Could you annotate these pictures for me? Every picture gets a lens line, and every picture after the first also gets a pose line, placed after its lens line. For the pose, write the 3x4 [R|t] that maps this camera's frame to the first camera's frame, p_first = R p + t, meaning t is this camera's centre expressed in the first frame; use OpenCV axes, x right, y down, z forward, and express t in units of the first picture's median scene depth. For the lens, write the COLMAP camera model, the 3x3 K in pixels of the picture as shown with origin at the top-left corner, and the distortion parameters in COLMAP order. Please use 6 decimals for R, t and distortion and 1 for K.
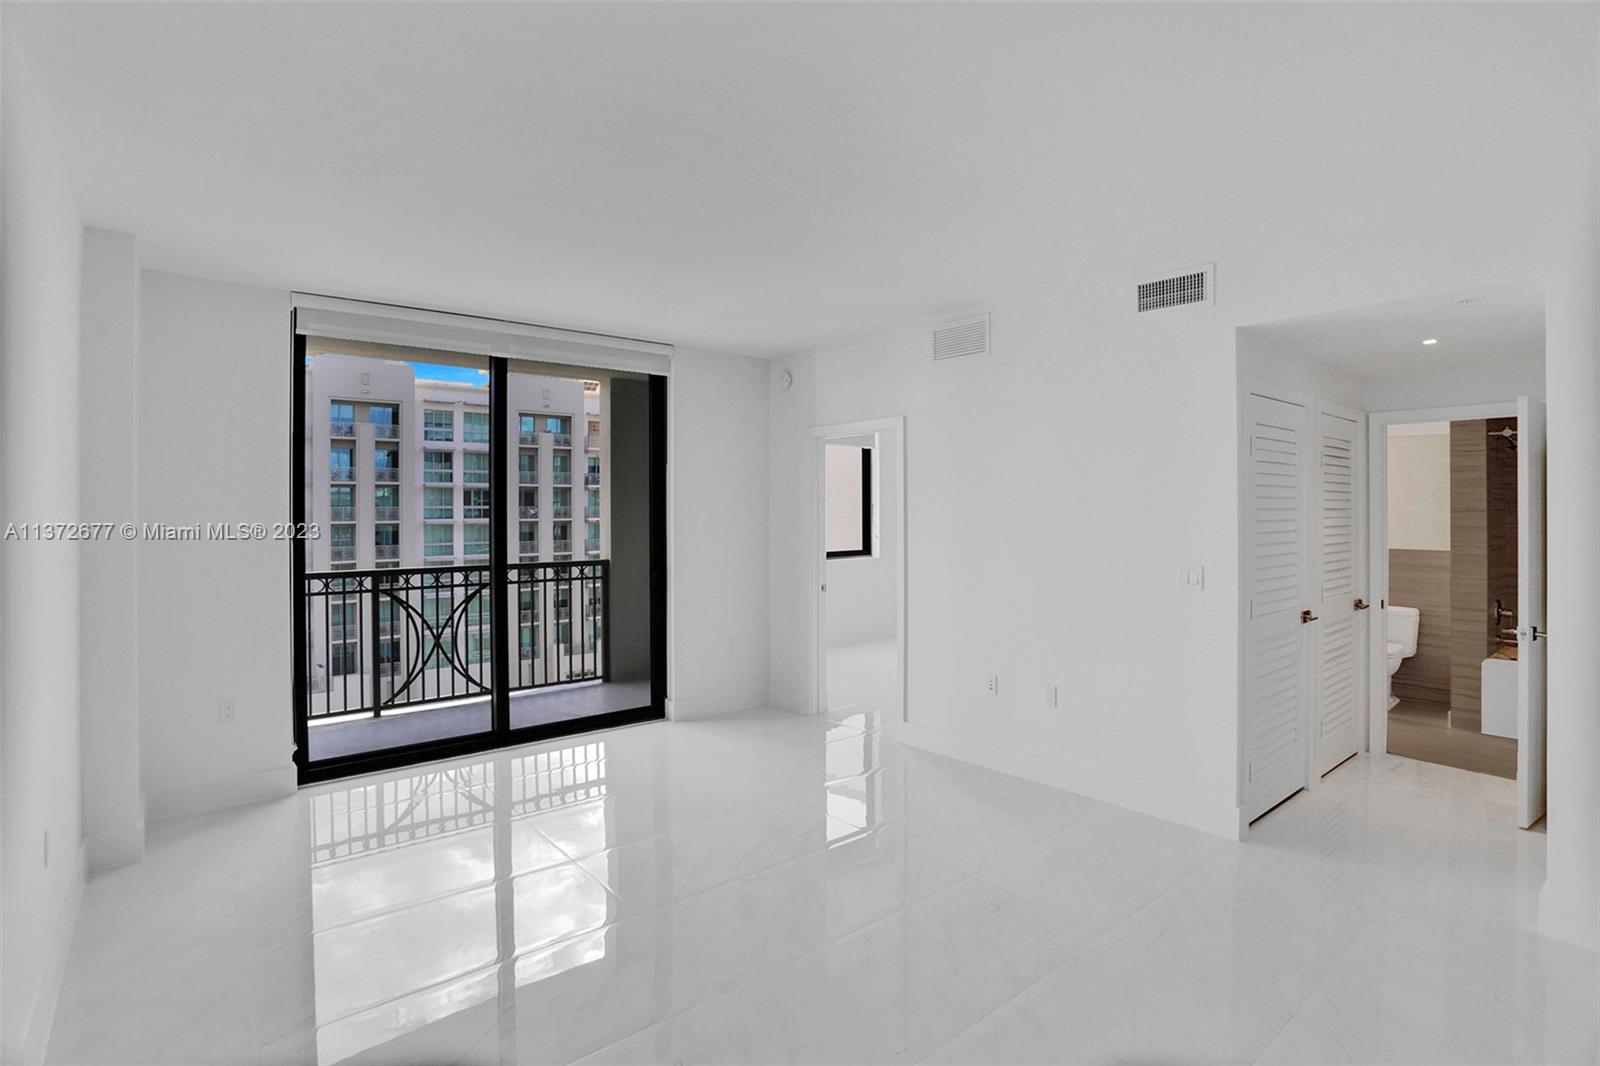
lens RADIAL K [[793.4, 0, 781.4], [0, 793.4, 510.1], [0, 0, 1]] dist [-0.061176, 0.024937]
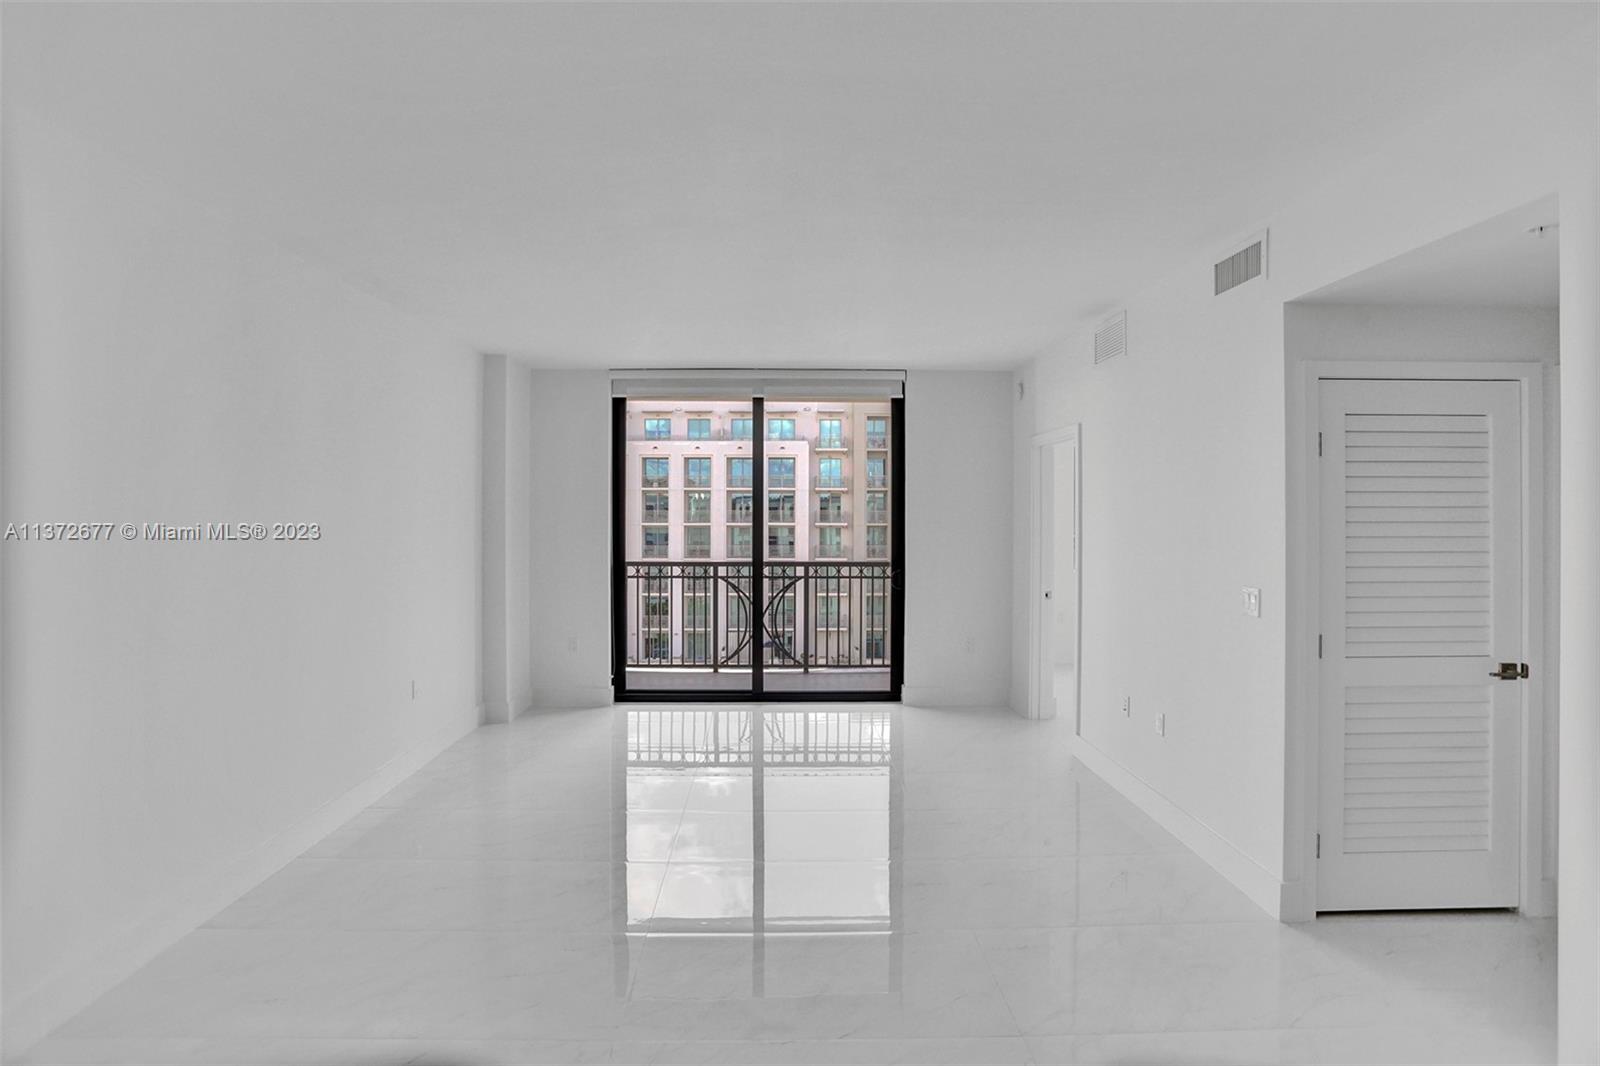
lens RADIAL K [[793.4, 0, 770.7], [0, 793.4, 517.1], [0, 0, 1]] dist [-0.061176, 0.024937]
pose [[0.787529, 0.005285, -0.616255, 0.364526], [-0.002560, 0.999983, 0.005305, -0.005620], [0.616272, -0.002601, 0.787529, 0.002163]]
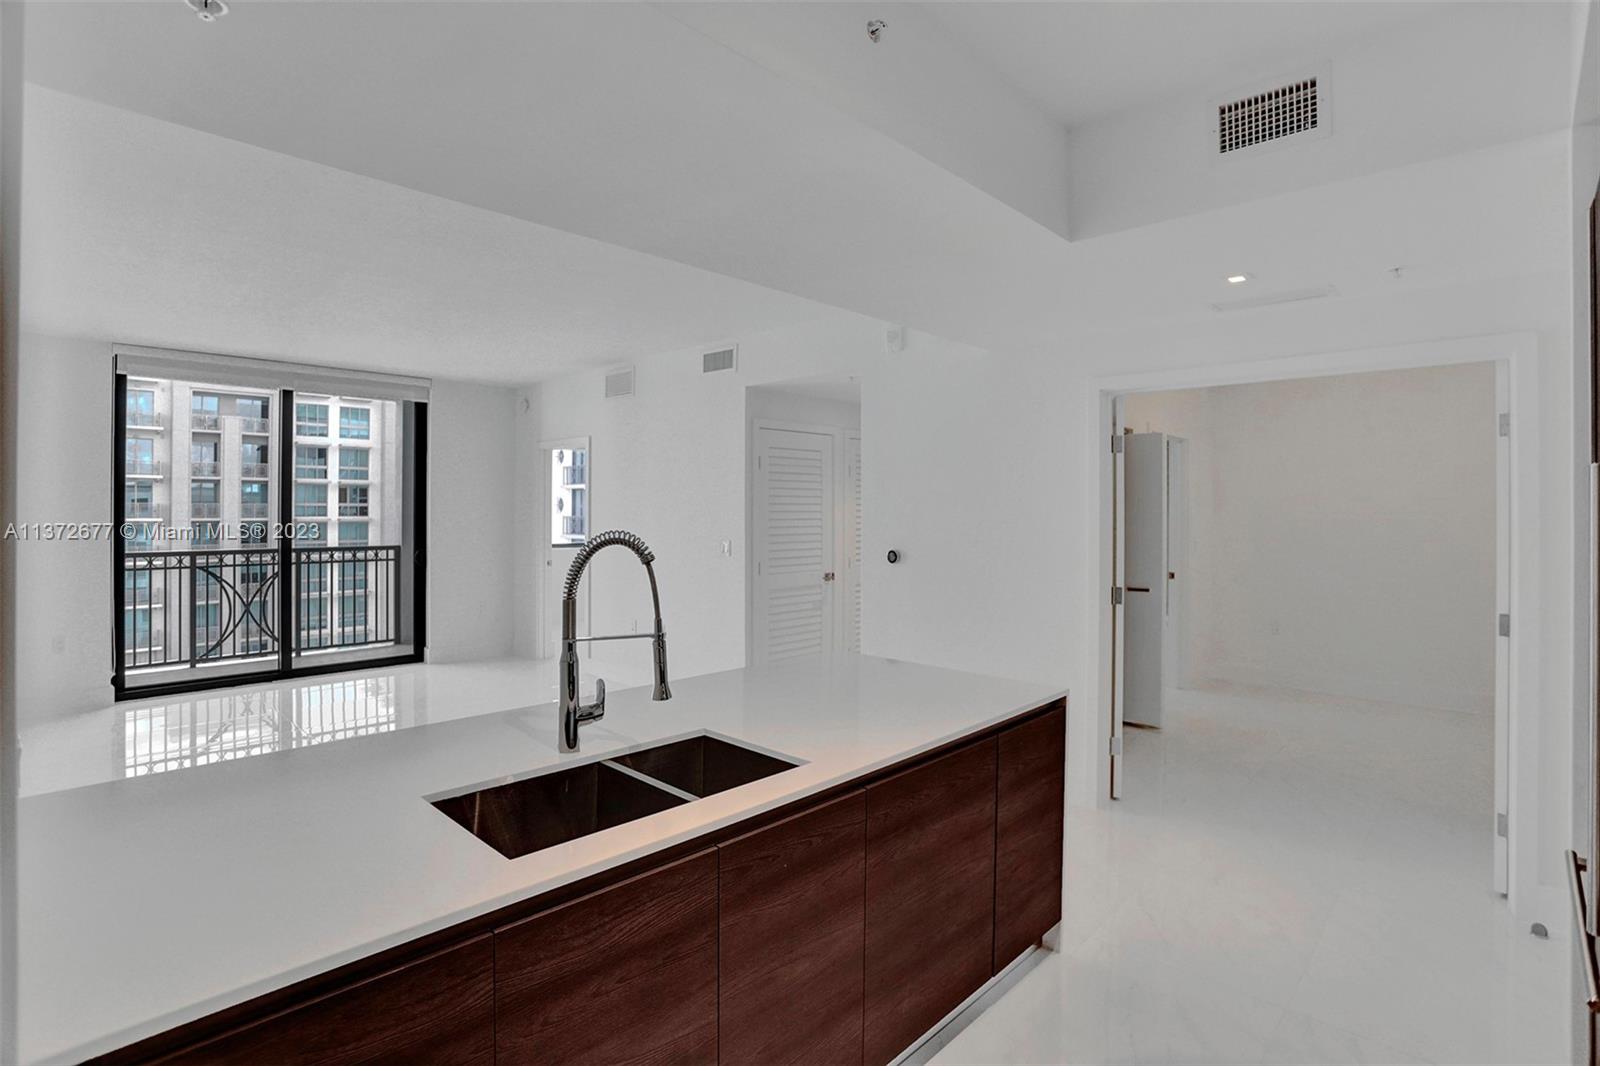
lens RADIAL K [[793.4, 0, 765.9], [0, 793.4, 506.8], [0, 0, 1]] dist [-0.061176, 0.024937]
pose [[0.993754, 0.005228, 0.111473, 0.246800], [-0.004829, 0.999981, -0.003845, 0.006004], [-0.111491, 0.003282, 0.993760, -0.323683]]
